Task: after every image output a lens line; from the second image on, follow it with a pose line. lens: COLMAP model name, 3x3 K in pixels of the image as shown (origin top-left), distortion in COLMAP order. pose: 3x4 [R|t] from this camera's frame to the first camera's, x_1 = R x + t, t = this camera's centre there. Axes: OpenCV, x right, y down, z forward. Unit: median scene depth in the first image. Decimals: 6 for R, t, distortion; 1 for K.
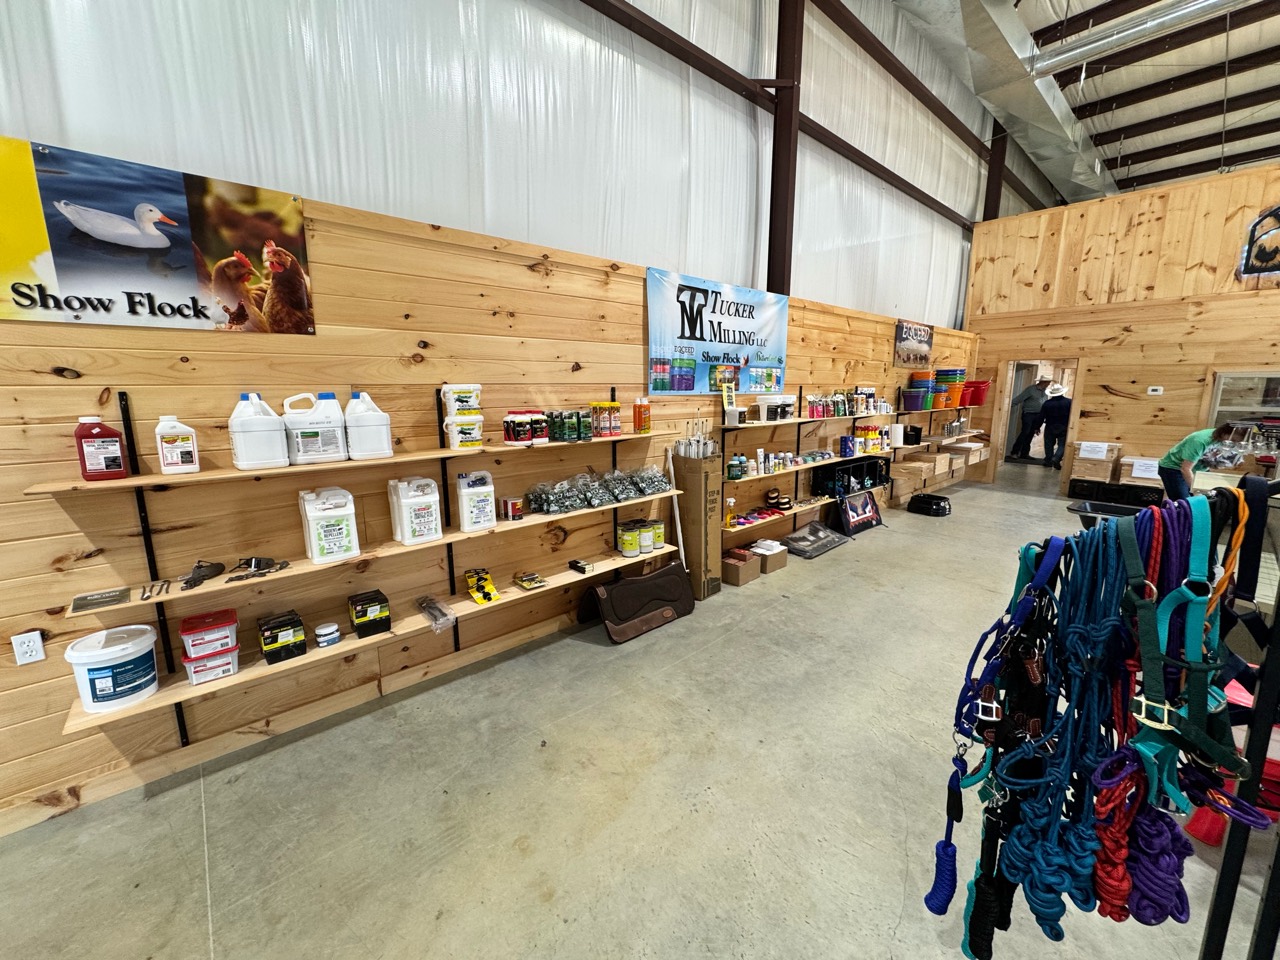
lens RADIAL K [[511.9, 0, 640.0], [0, 511.9, 480.0], [0, 0, 1]] dist [-0.001636, -0.000290]
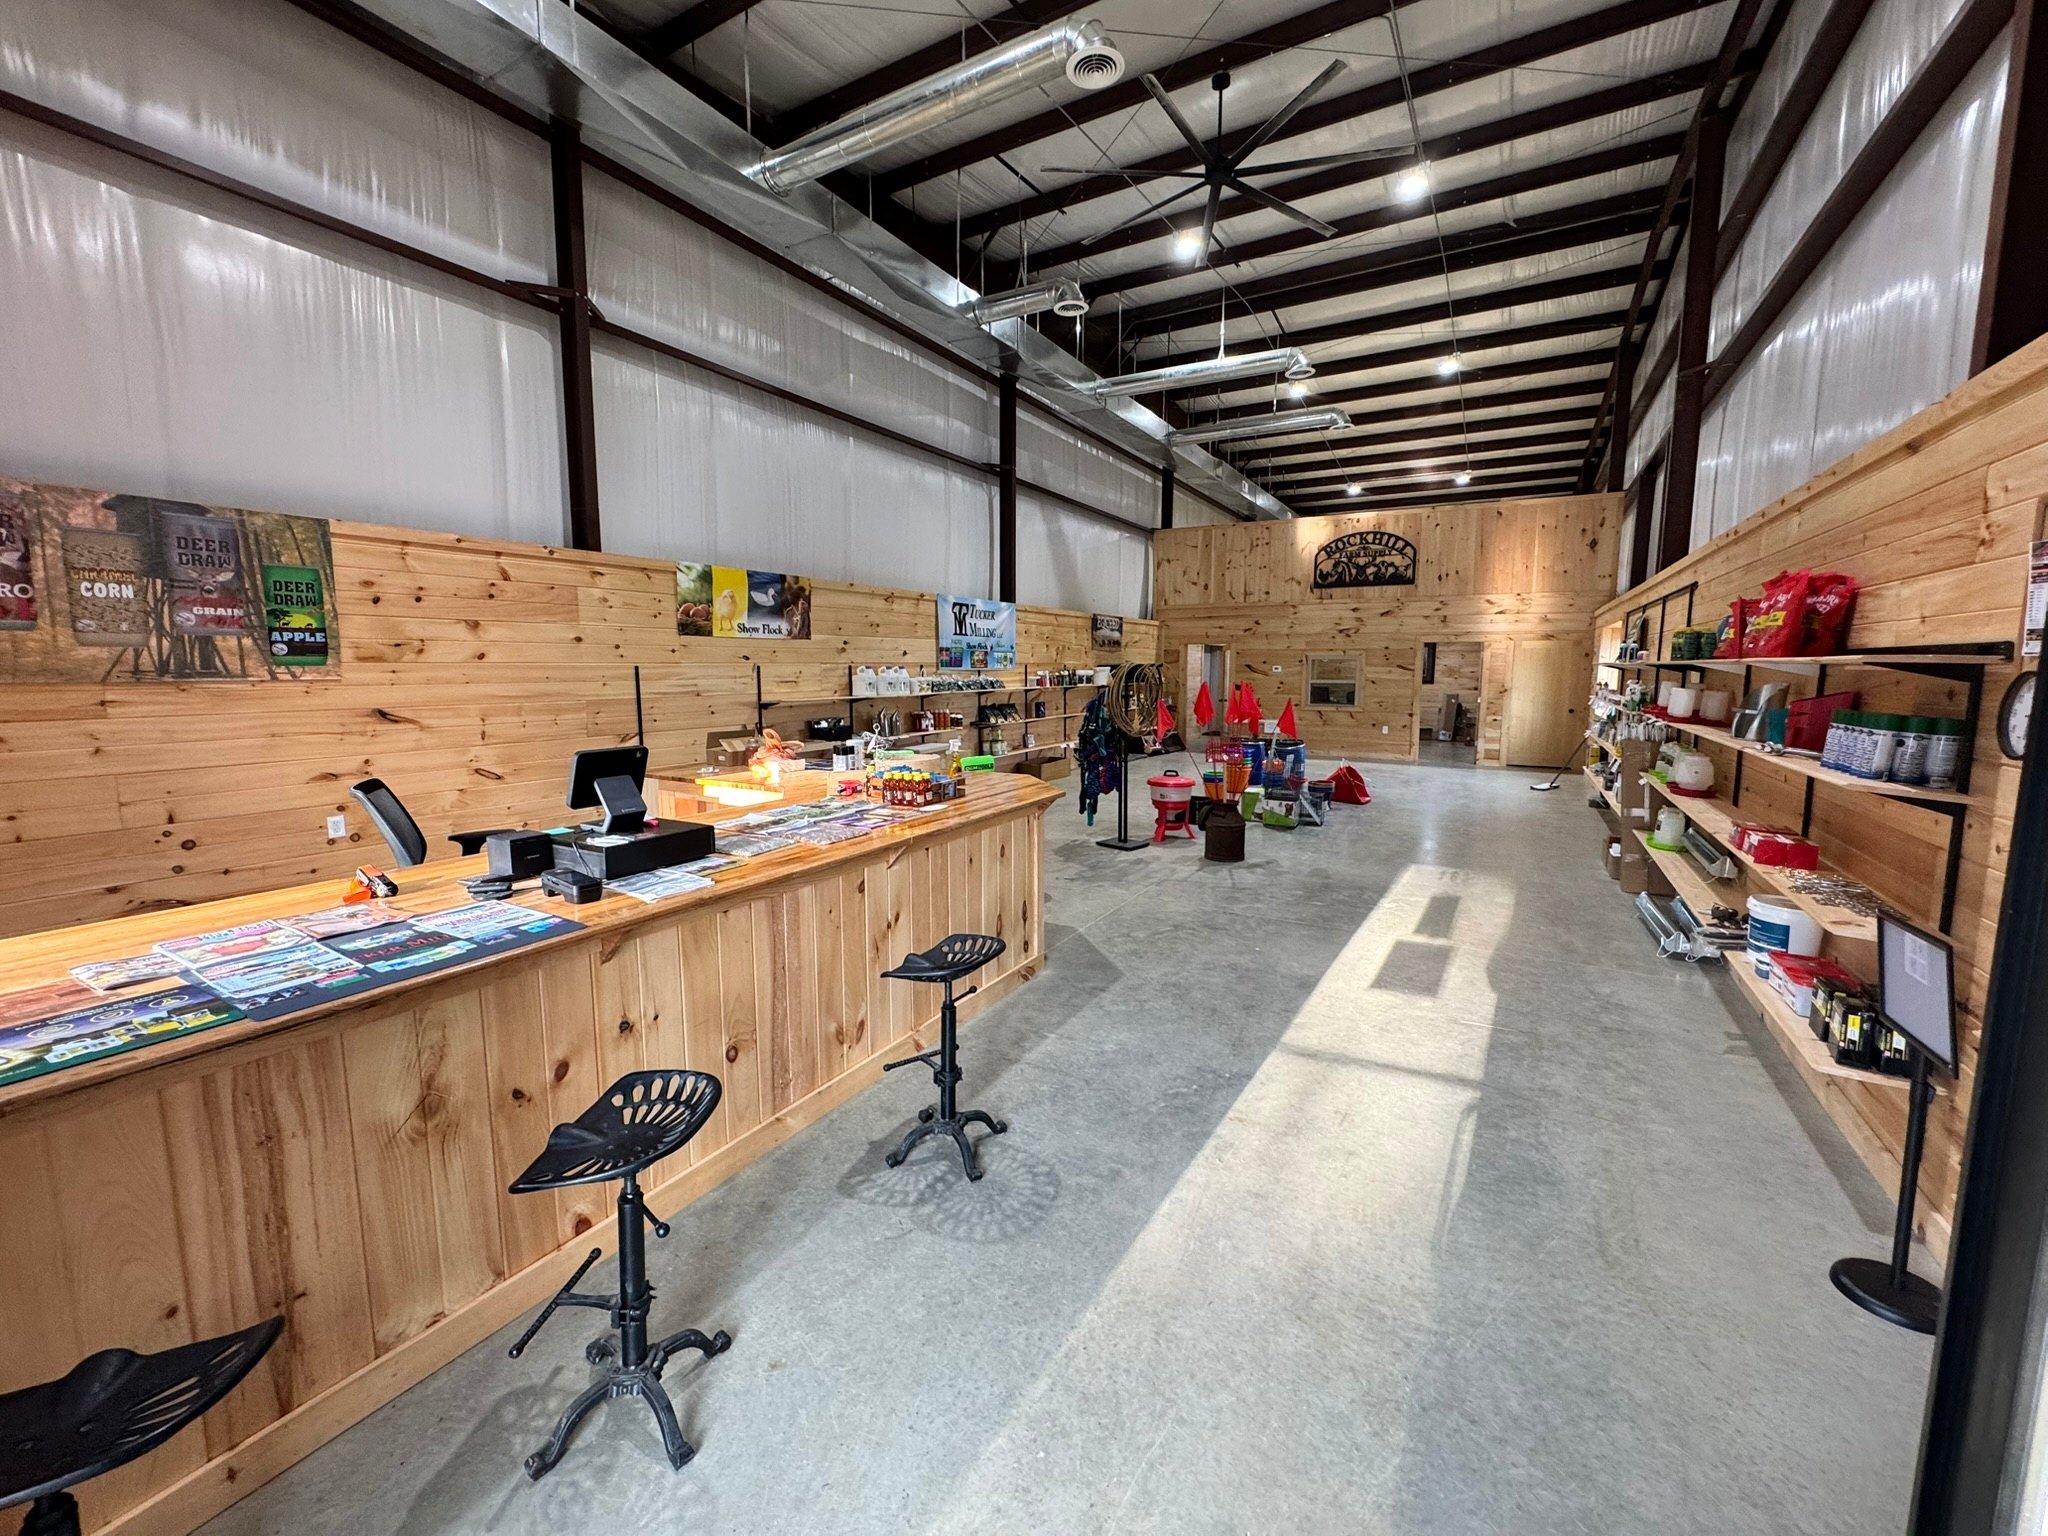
lens RADIAL K [[819.1, 0, 1024.0], [0, 819.1, 768.0], [0, 0, 1]] dist [-0.001636, -0.000290]
pose [[0.950576, -0.036384, 0.308352, -0.469794], [0.053921, 0.997365, -0.048543, 0.247840], [-0.305773, 0.062770, 0.950033, -1.330333]]
